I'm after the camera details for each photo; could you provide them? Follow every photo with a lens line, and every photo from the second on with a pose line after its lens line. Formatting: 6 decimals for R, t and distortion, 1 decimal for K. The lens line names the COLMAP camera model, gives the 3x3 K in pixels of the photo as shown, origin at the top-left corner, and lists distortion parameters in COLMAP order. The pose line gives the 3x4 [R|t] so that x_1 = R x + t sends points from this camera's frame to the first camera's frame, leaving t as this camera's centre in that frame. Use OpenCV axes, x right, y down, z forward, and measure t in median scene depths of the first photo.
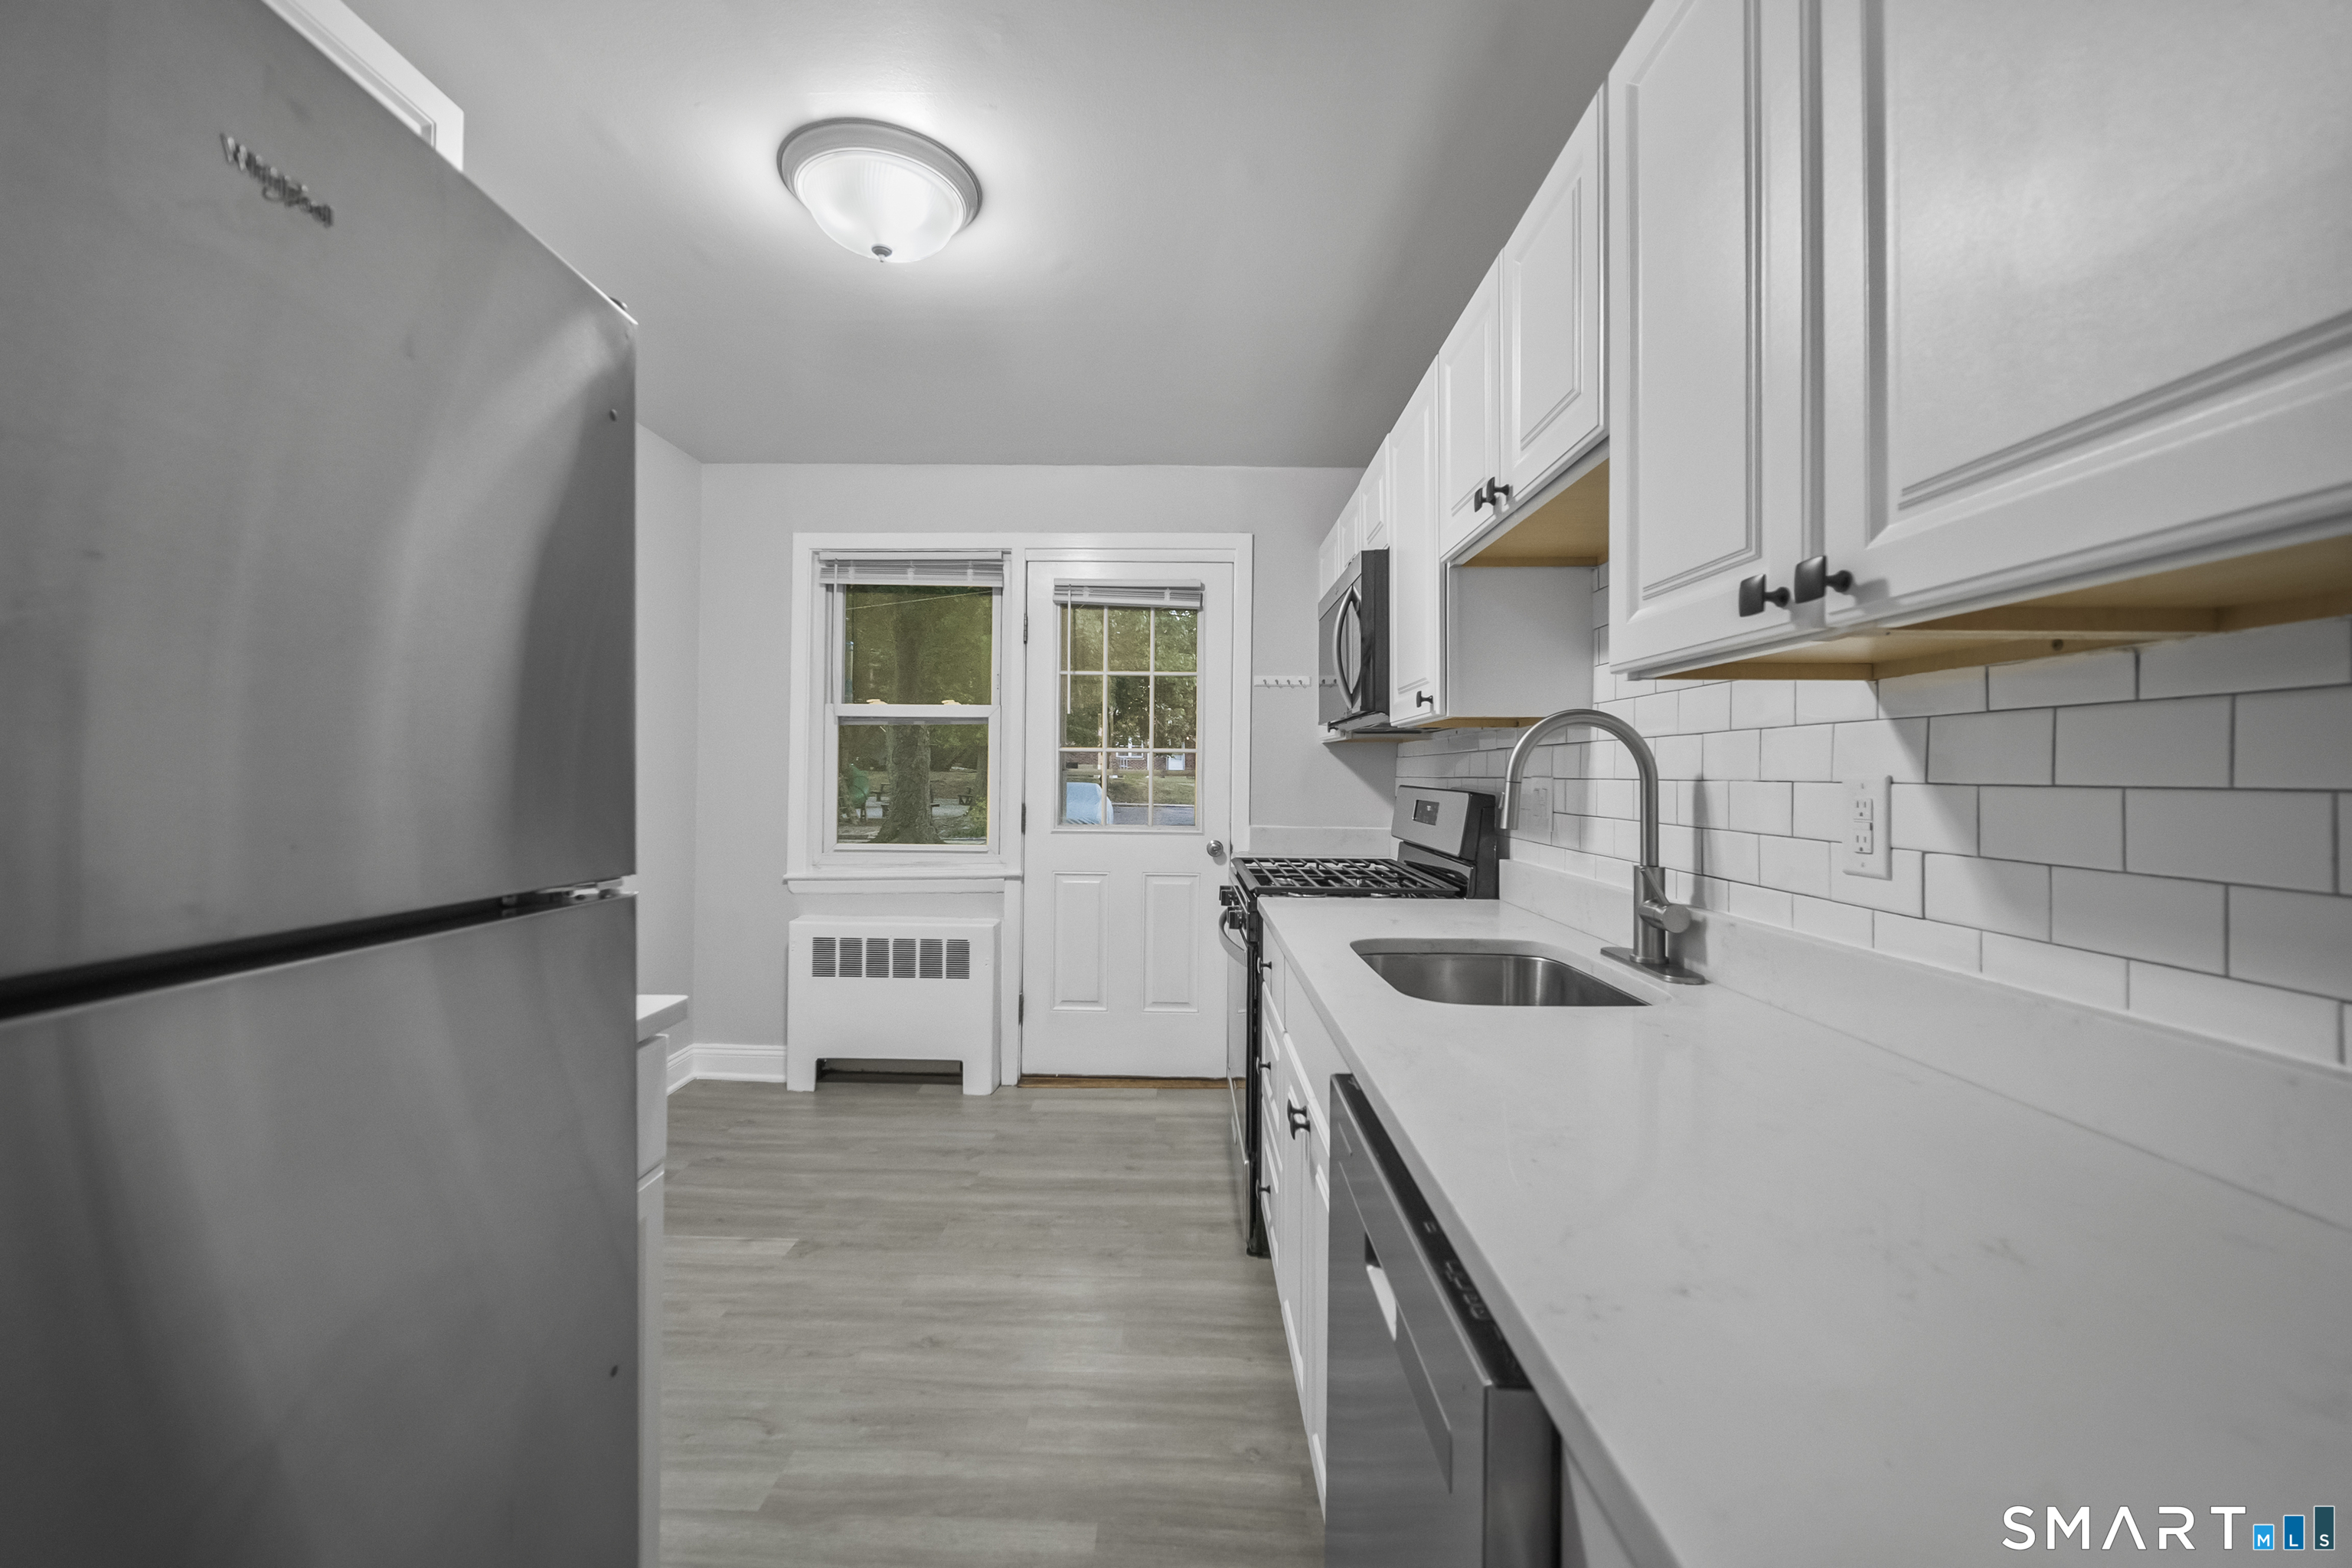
lens RADIAL K [[939.5, 0, 1176.0], [0, 939.5, 775.0], [0, 0, 1]] dist [-0.000066, -0.000070]
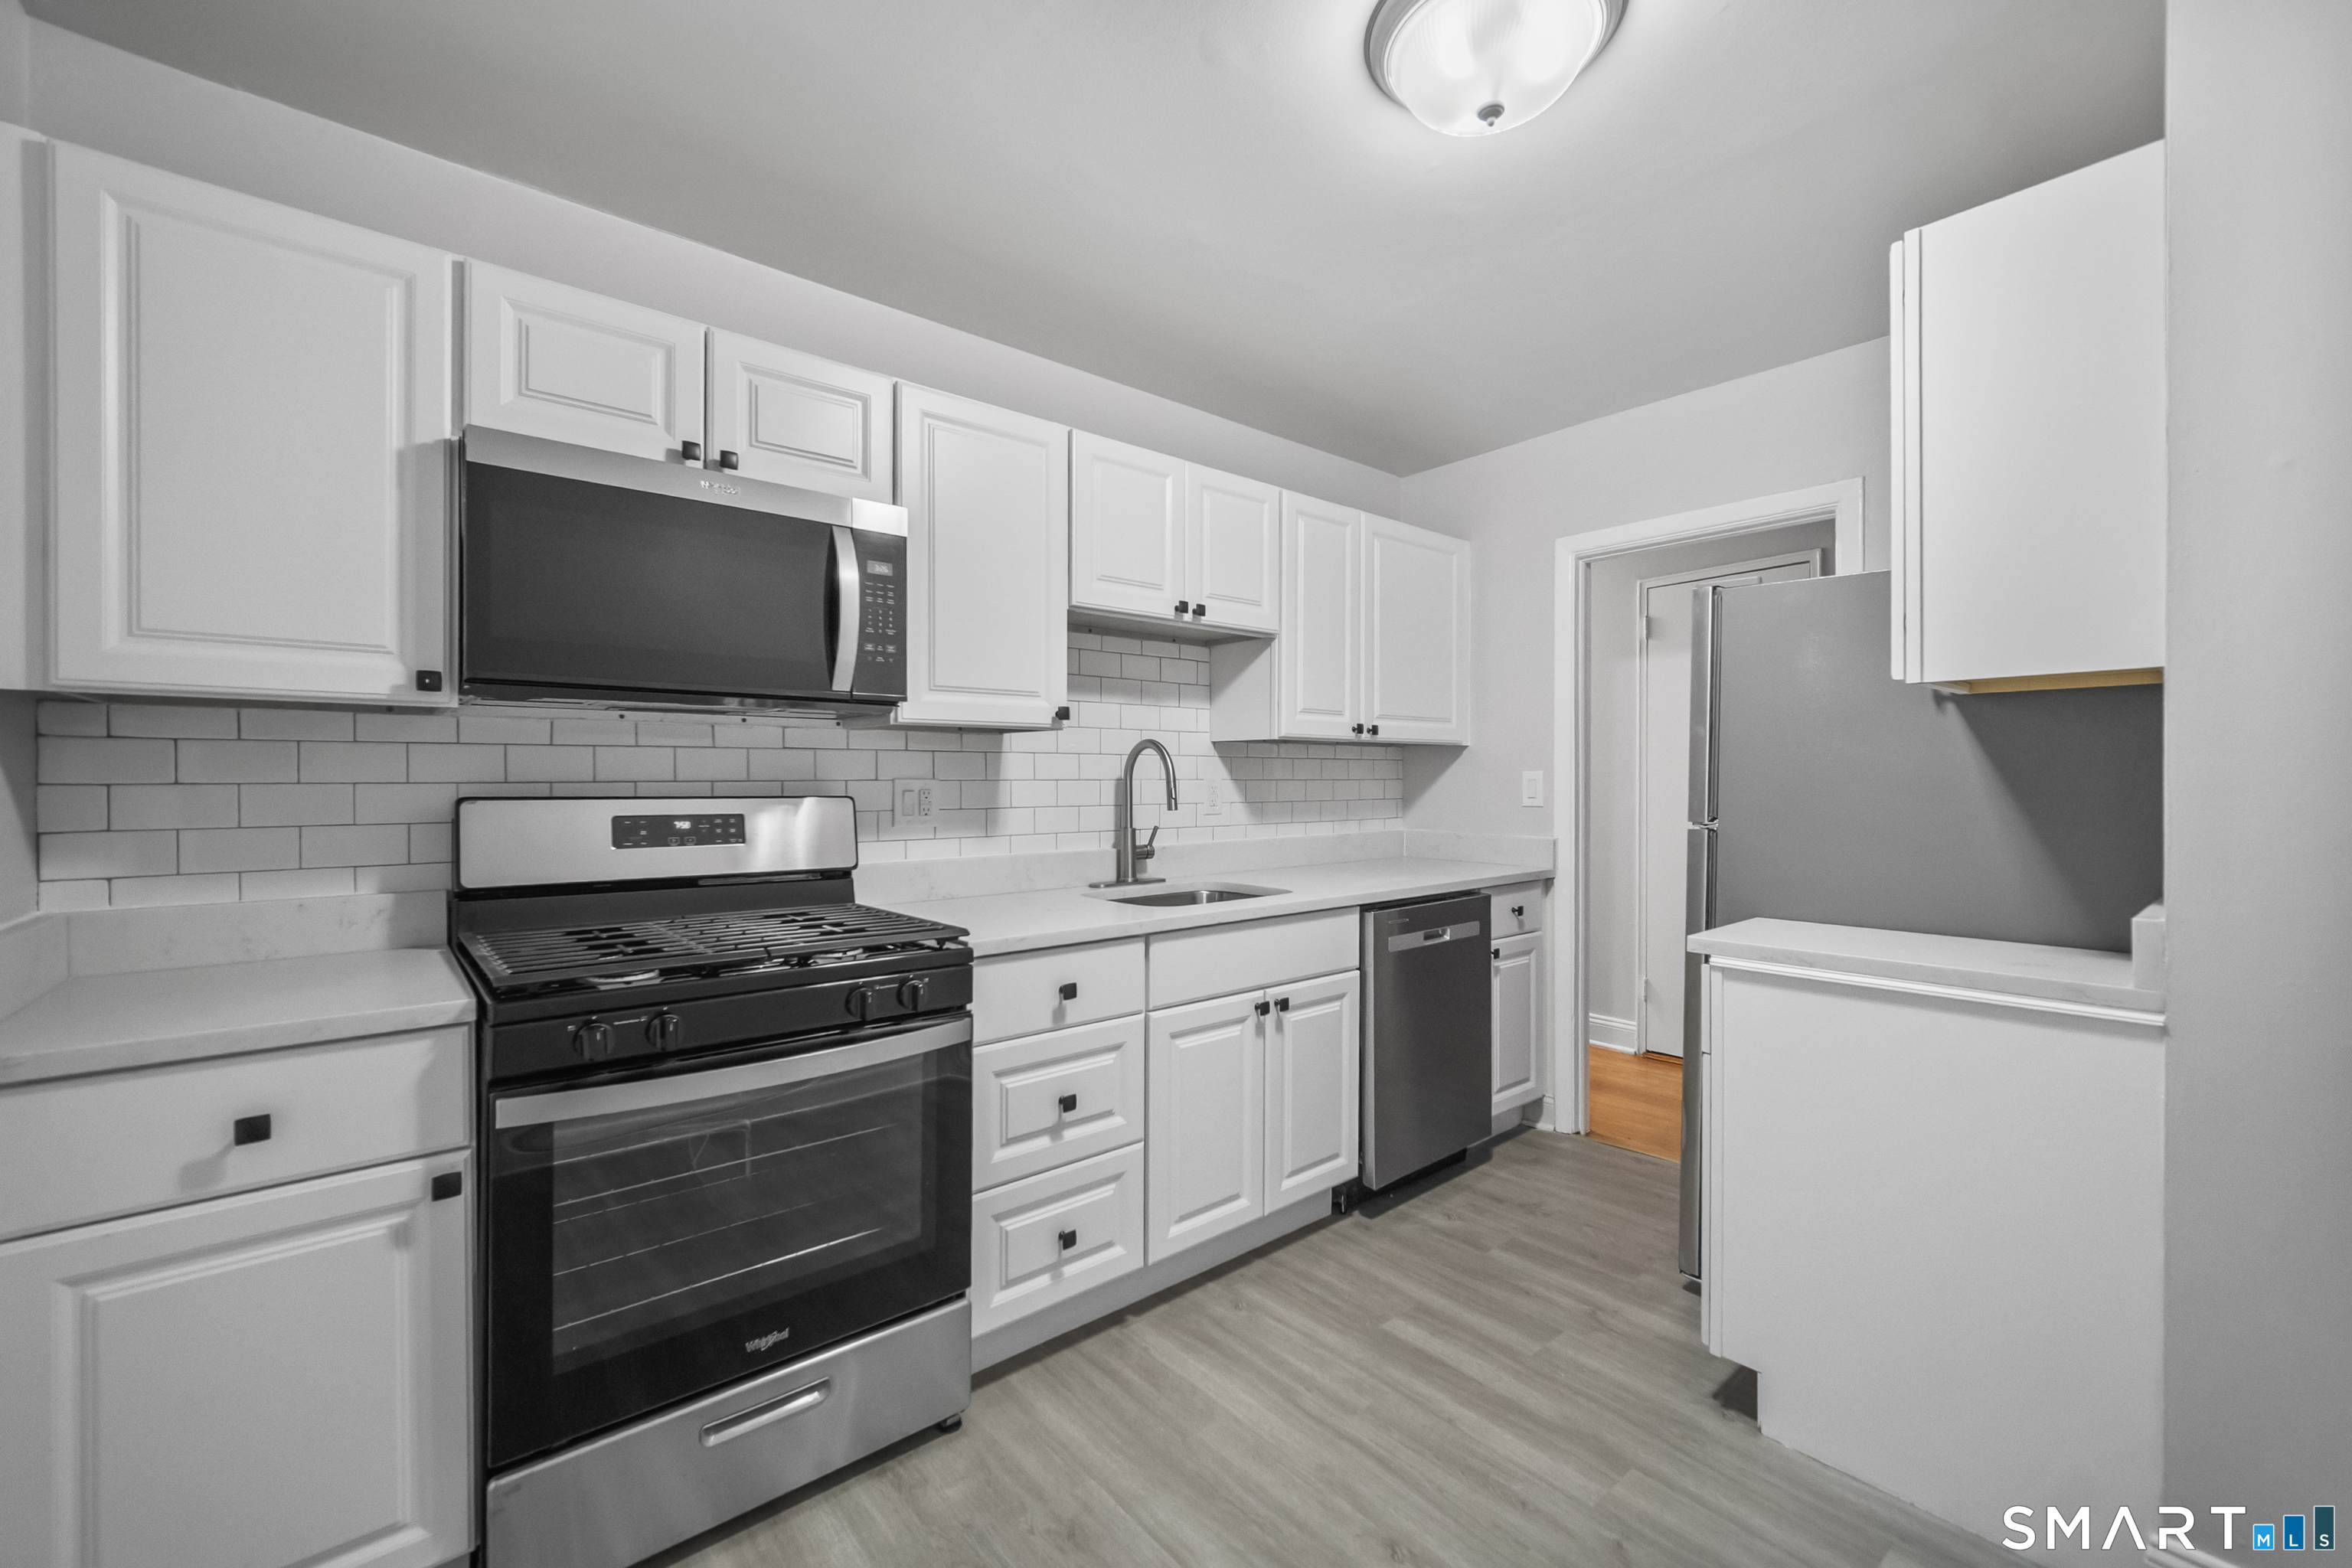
lens RADIAL K [[939.5, 0, 1176.0], [0, 939.5, 775.0], [0, 0, 1]] dist [-0.000066, -0.000070]
pose [[-0.649028, -0.002776, 0.760760, -0.465343], [-0.002607, 0.999996, 0.001424, -0.003785], [-0.760760, -0.001059, -0.649032, 1.057575]]
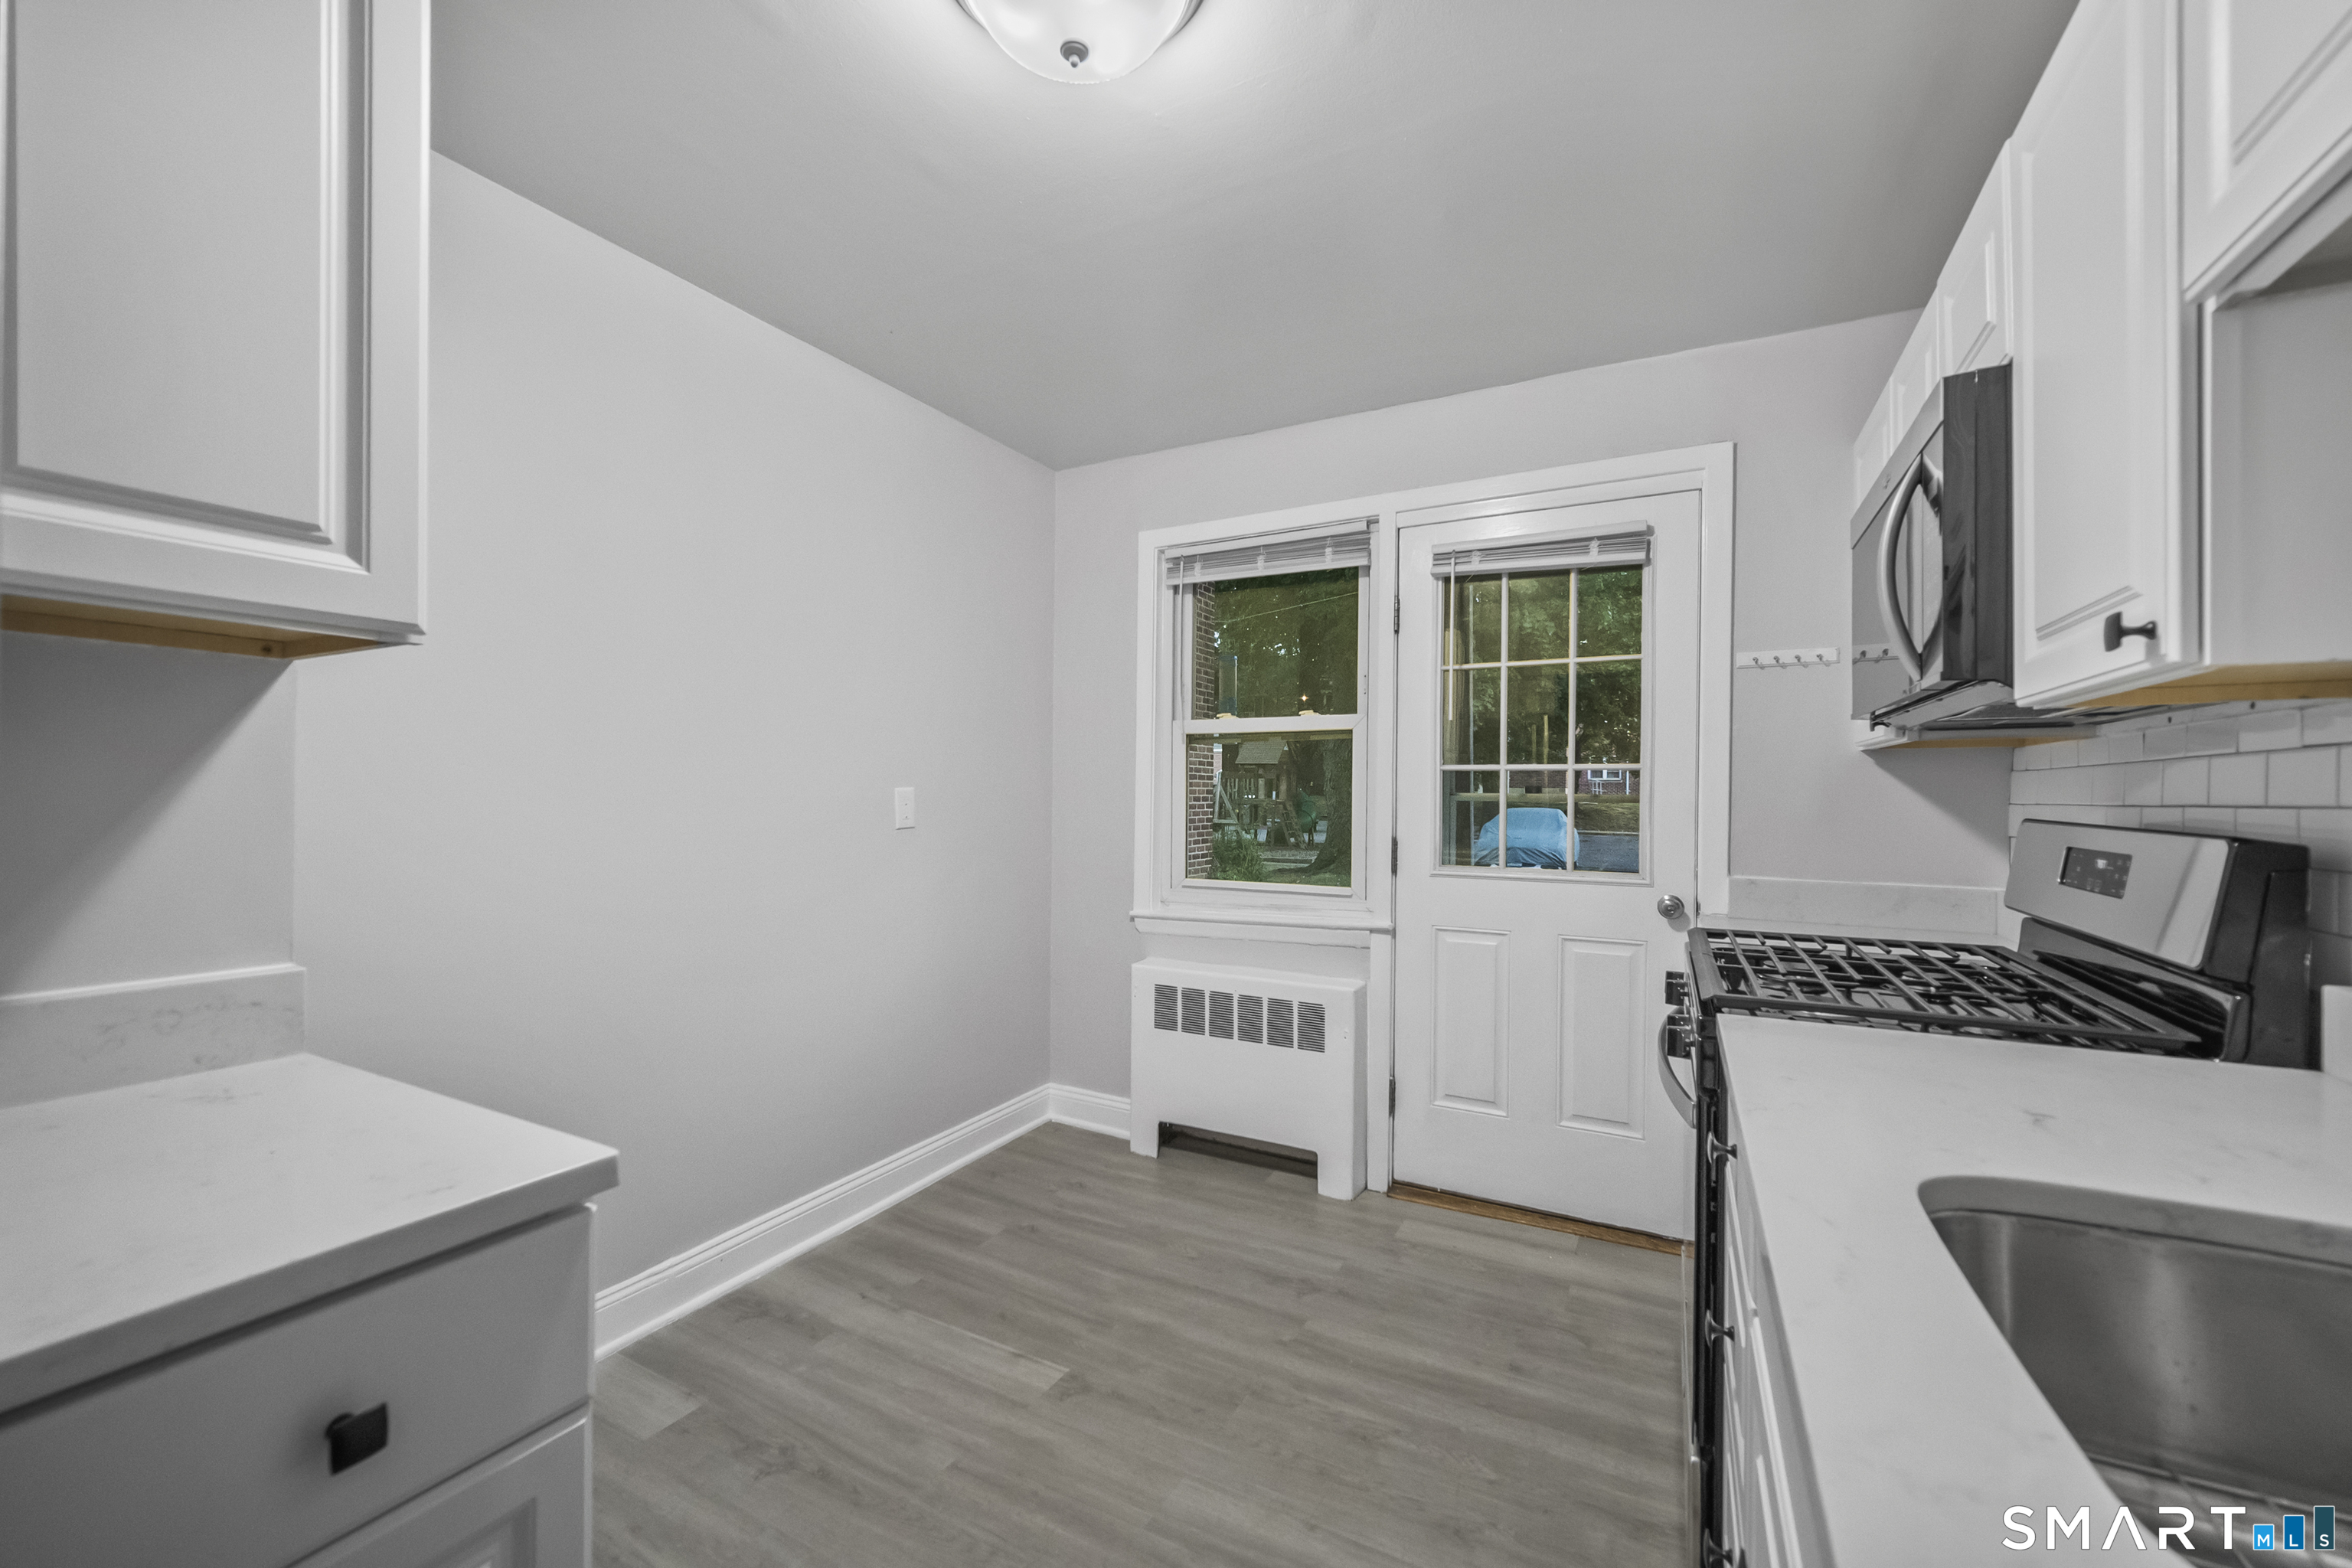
lens RADIAL K [[931.3, 0, 1175.2], [0, 931.3, 801.5], [0, 0, 1]] dist [-0.001335, -0.000364]
pose [[0.883392, -0.000411, -0.468635, 0.045719], [0.001629, 0.999996, 0.002193, -0.001672], [0.468632, -0.002701, 0.883389, 0.251890]]
